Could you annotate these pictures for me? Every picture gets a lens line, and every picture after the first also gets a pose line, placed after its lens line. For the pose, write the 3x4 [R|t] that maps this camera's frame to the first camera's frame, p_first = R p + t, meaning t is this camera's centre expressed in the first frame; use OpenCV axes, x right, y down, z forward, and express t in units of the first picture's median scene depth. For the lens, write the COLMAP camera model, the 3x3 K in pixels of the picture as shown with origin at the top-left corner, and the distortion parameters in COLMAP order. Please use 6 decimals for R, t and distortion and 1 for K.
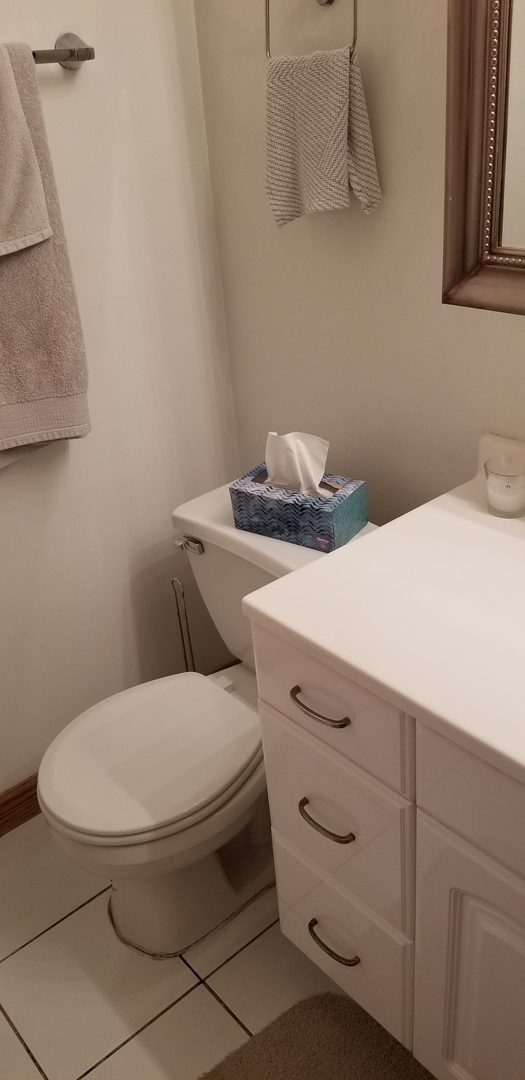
lens RADIAL K [[854.3, 0, 262.5], [0, 854.3, 560.2], [0, 0, 1]] dist [0.084820, -0.159810]
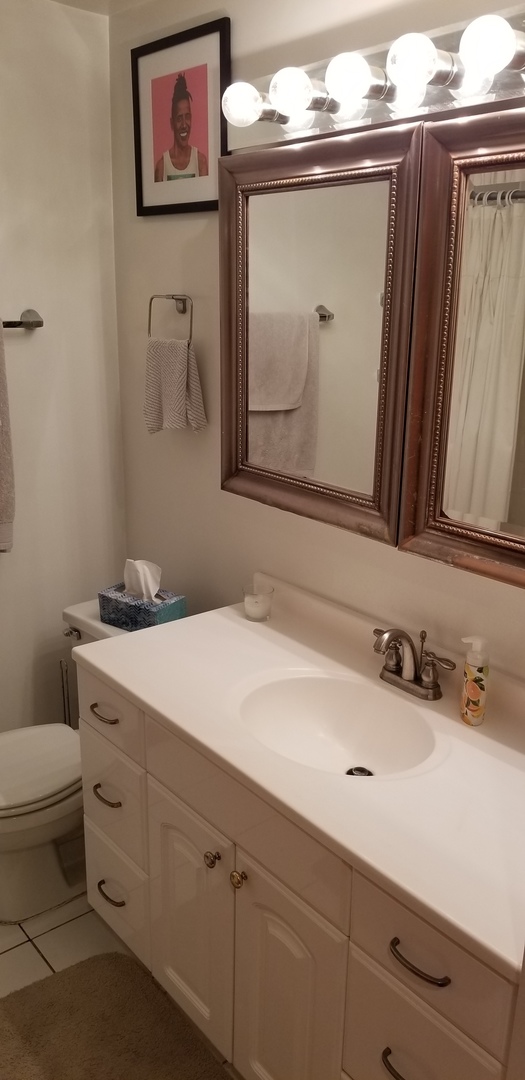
lens RADIAL K [[854.3, 0, 262.5], [0, 854.3, 560.2], [0, 0, 1]] dist [0.084820, -0.159810]
pose [[0.995166, 0.098198, 0.001312, 0.252227], [-0.096063, 0.976131, -0.194781, 0.129869], [-0.020408, 0.193713, 0.980846, -0.516141]]
